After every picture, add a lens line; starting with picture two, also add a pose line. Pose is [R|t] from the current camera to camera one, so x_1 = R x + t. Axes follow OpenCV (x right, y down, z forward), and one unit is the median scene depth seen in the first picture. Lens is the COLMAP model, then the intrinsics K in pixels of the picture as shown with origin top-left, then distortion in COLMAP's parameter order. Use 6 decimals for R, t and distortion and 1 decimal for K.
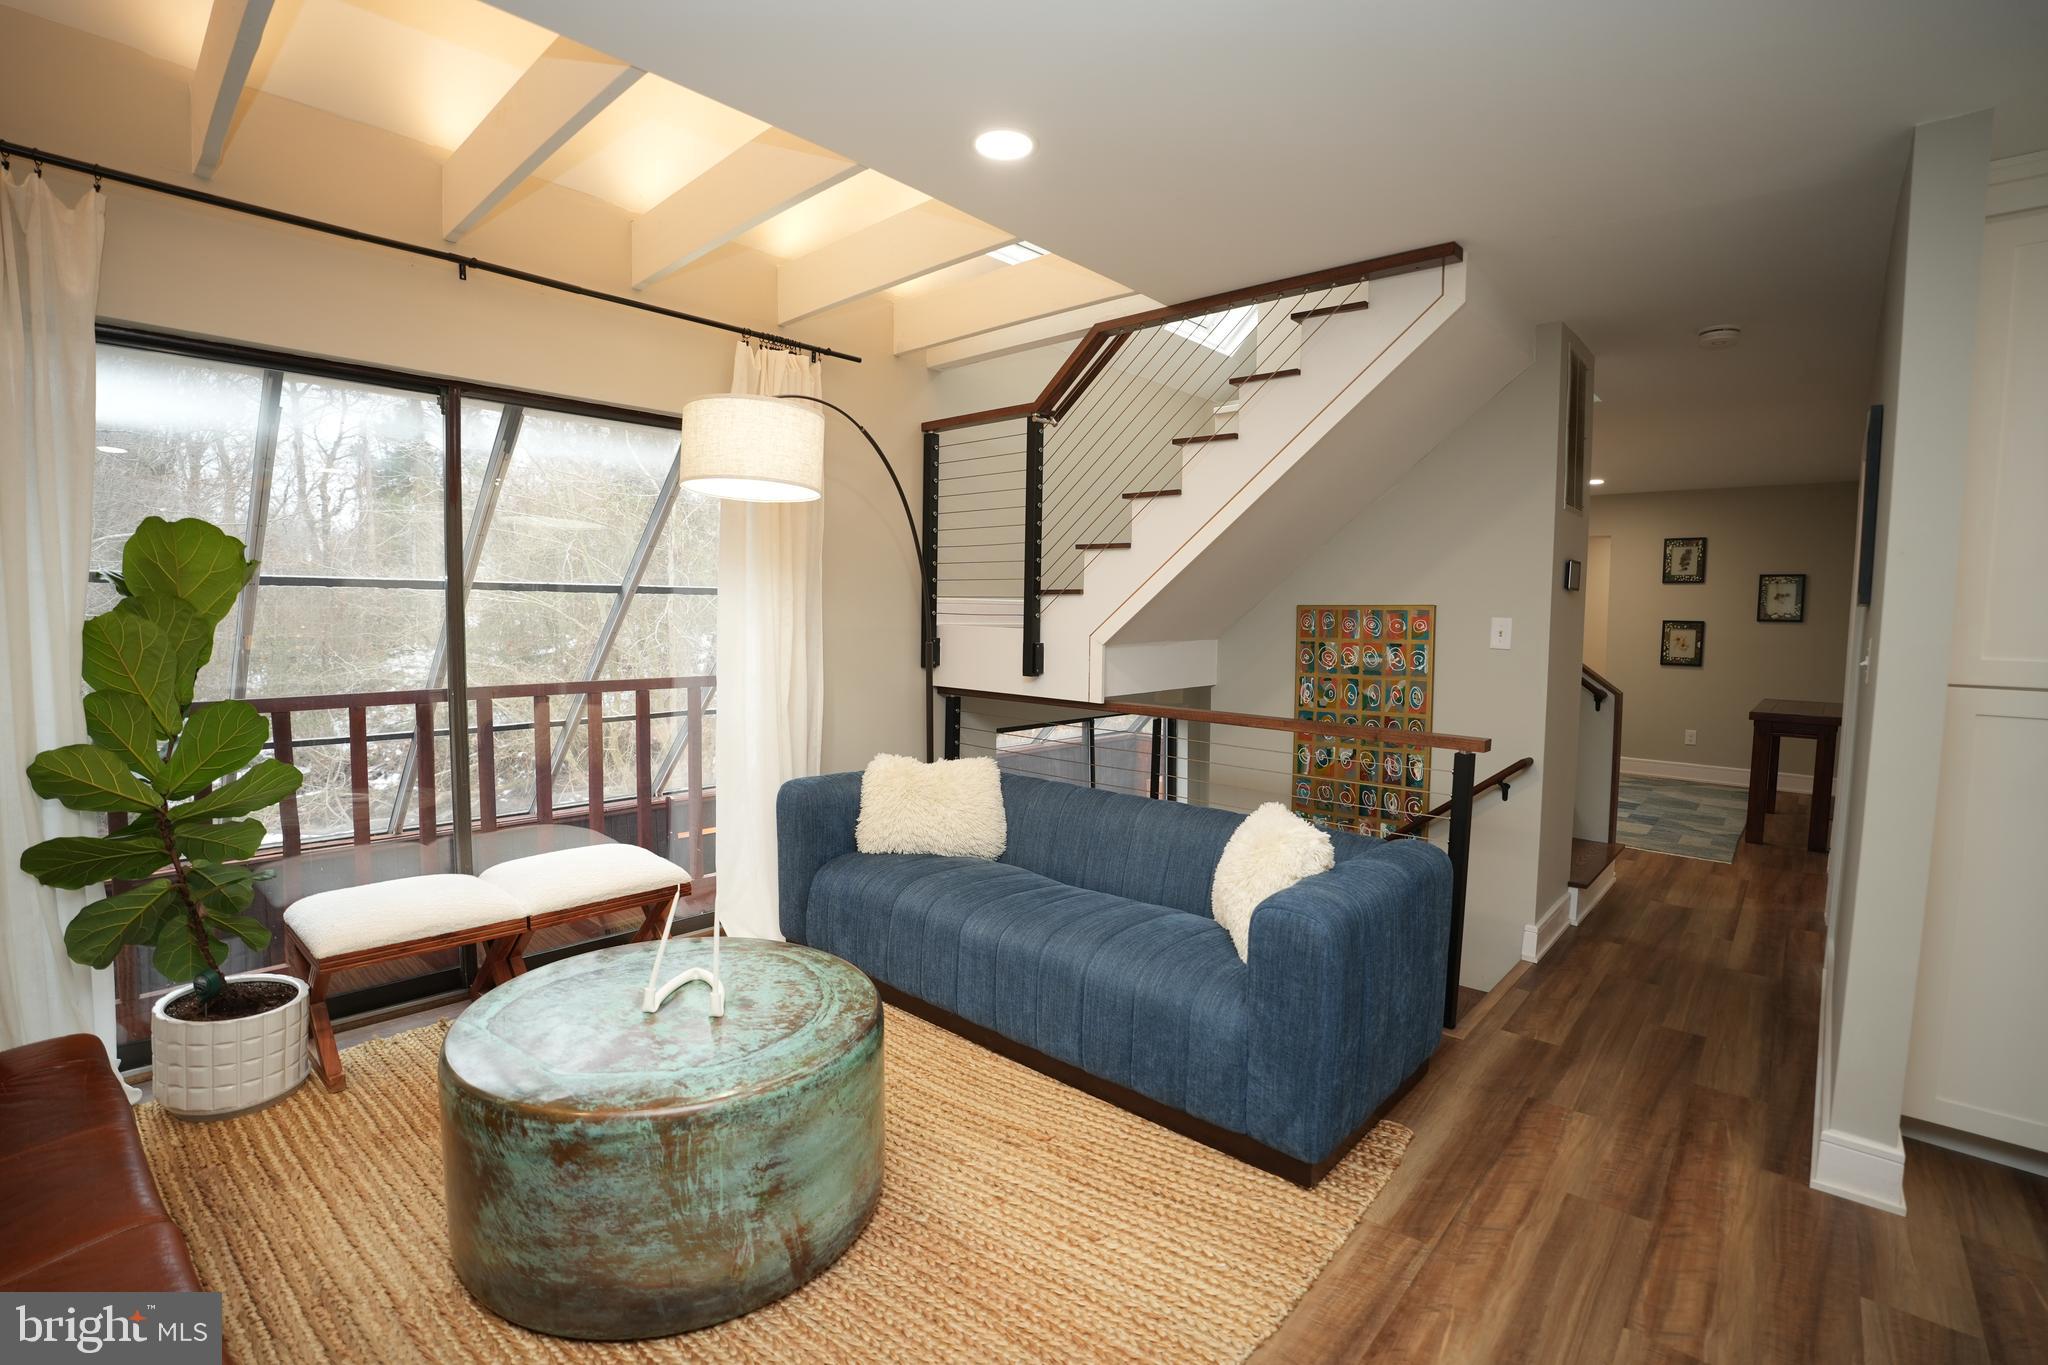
lens RADIAL K [[941.0, 0, 1018.0], [0, 941.0, 682.3], [0, 0, 1]] dist [-0.072436, 0.018941]
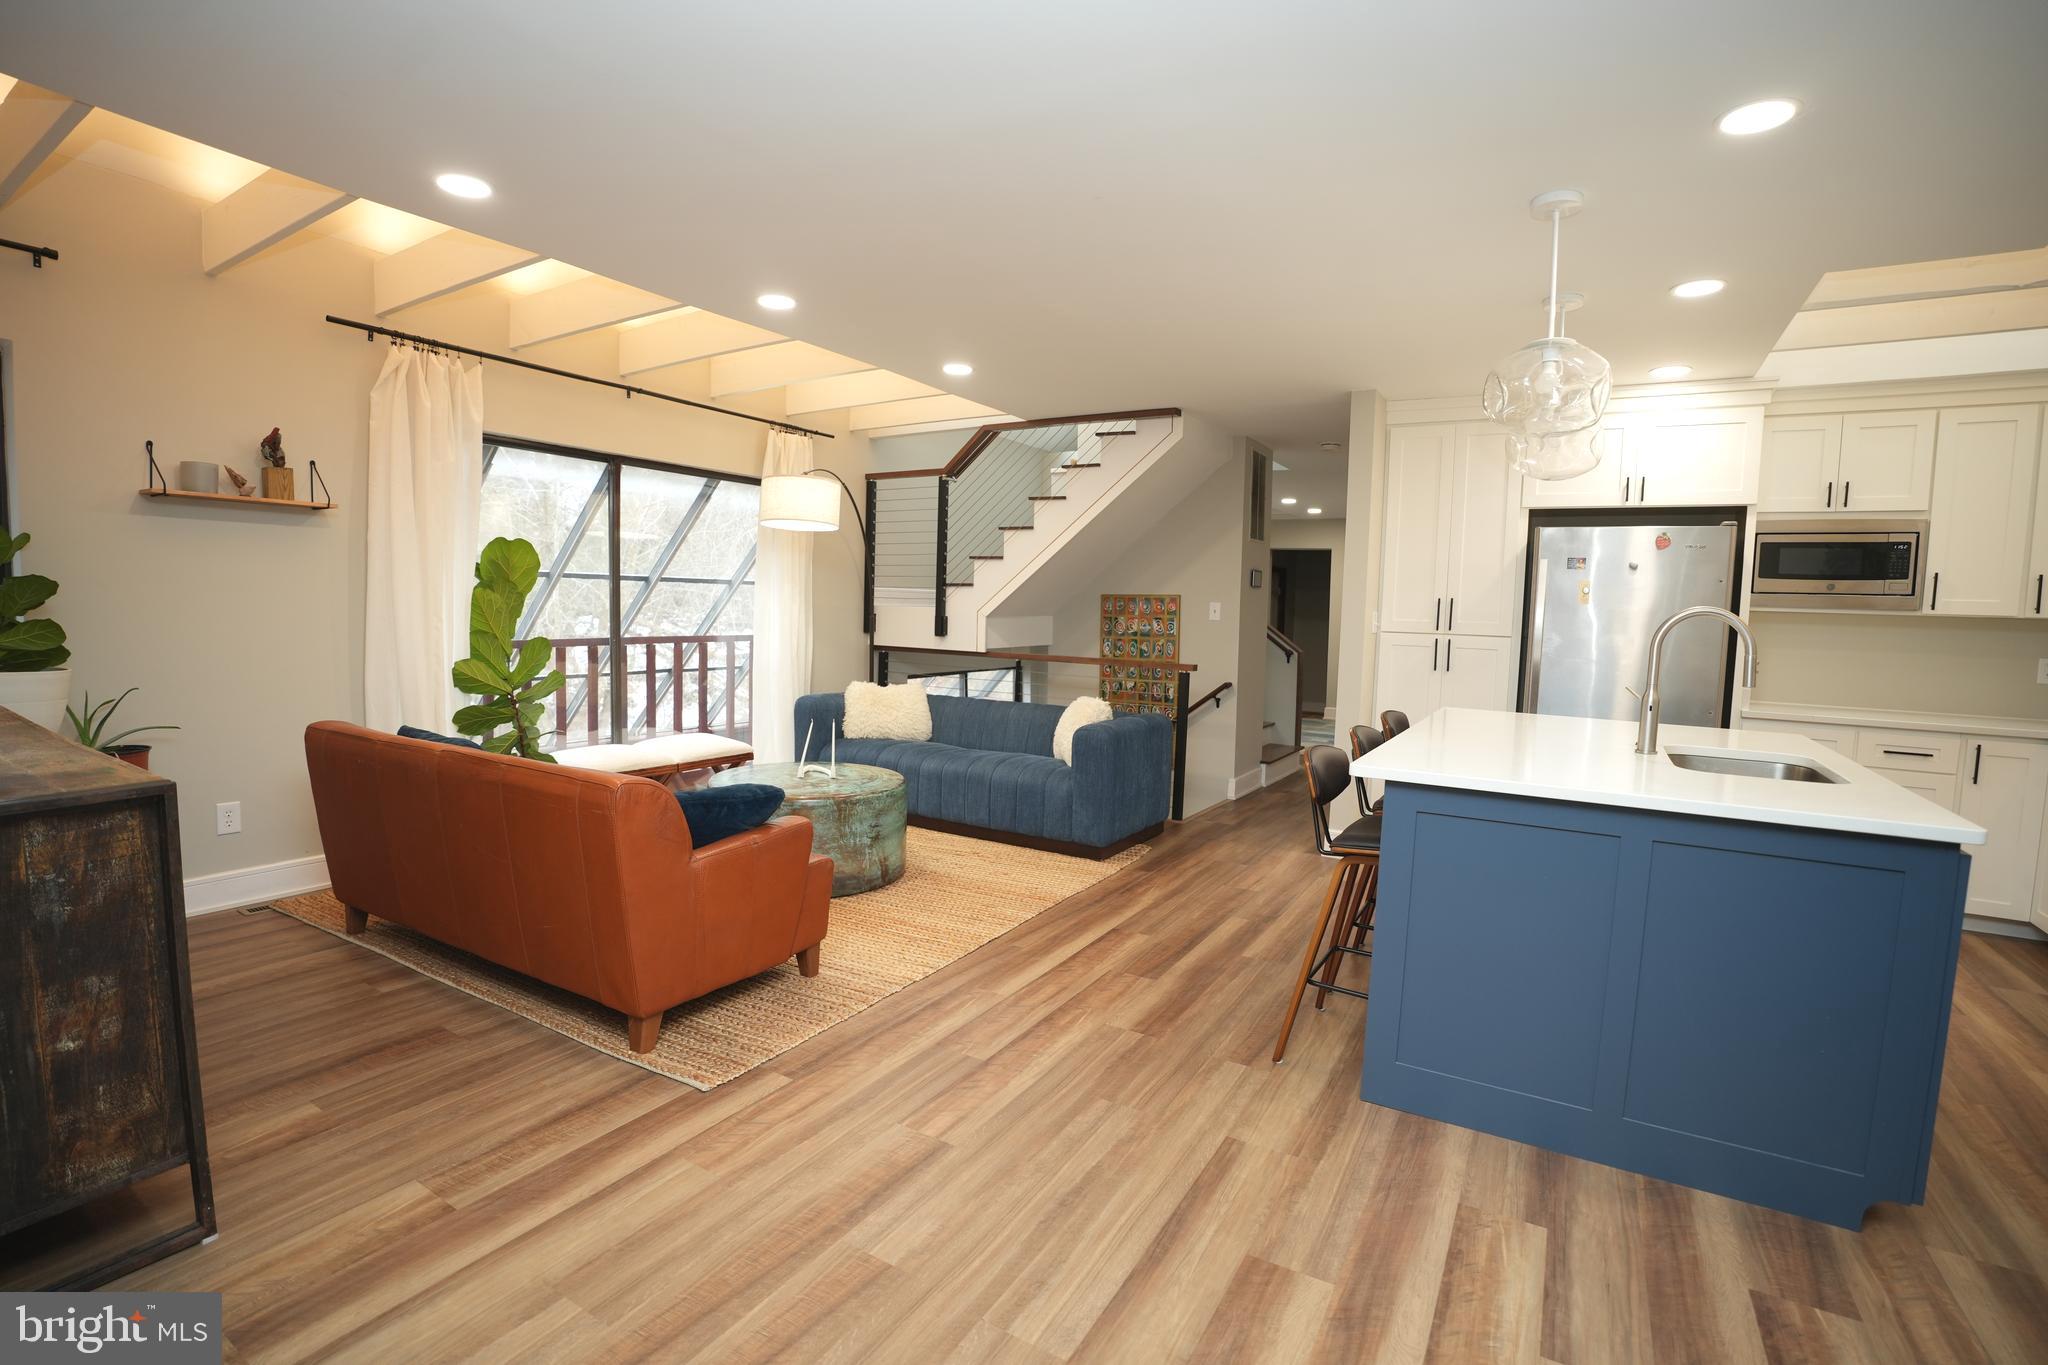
lens RADIAL K [[941.0, 0, 1018.2], [0, 941.0, 687.4], [0, 0, 1]] dist [-0.072436, 0.018941]
pose [[0.983565, -0.005485, 0.180472, -0.206894], [0.002889, 0.999889, 0.014641, 0.081207], [-0.180532, -0.013878, 0.983471, -0.867631]]
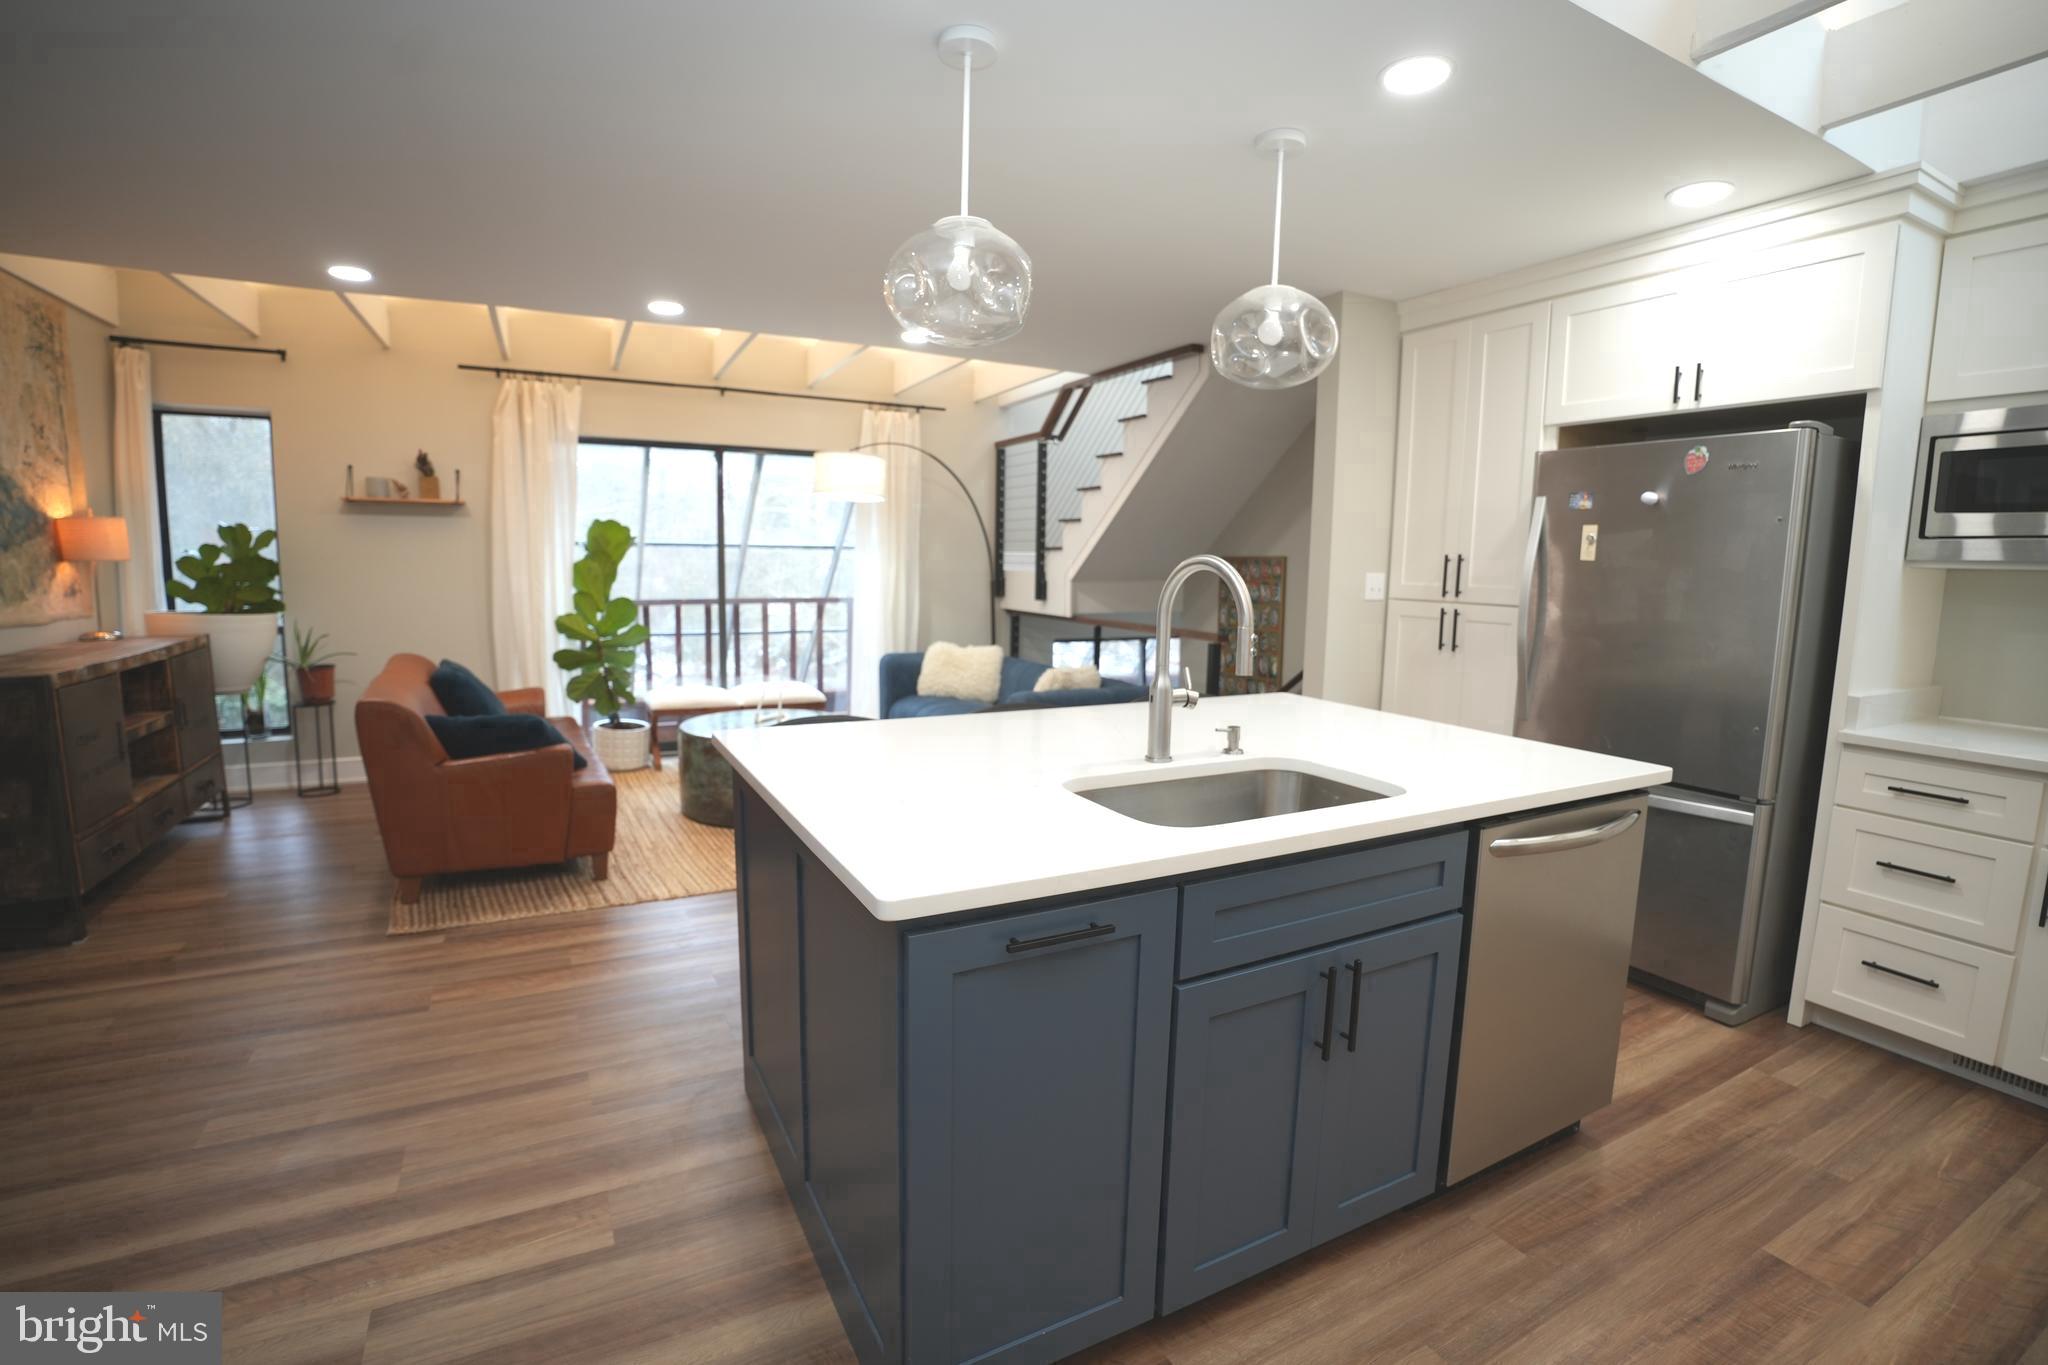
lens RADIAL K [[941.0, 0, 1015.5], [0, 941.0, 683.4], [0, 0, 1]] dist [-0.072436, 0.018941]
pose [[0.935079, 0.045606, -0.351493, 0.774268], [-0.028711, 0.998175, 0.053134, 0.071663], [0.353274, -0.039592, 0.934682, -0.749033]]
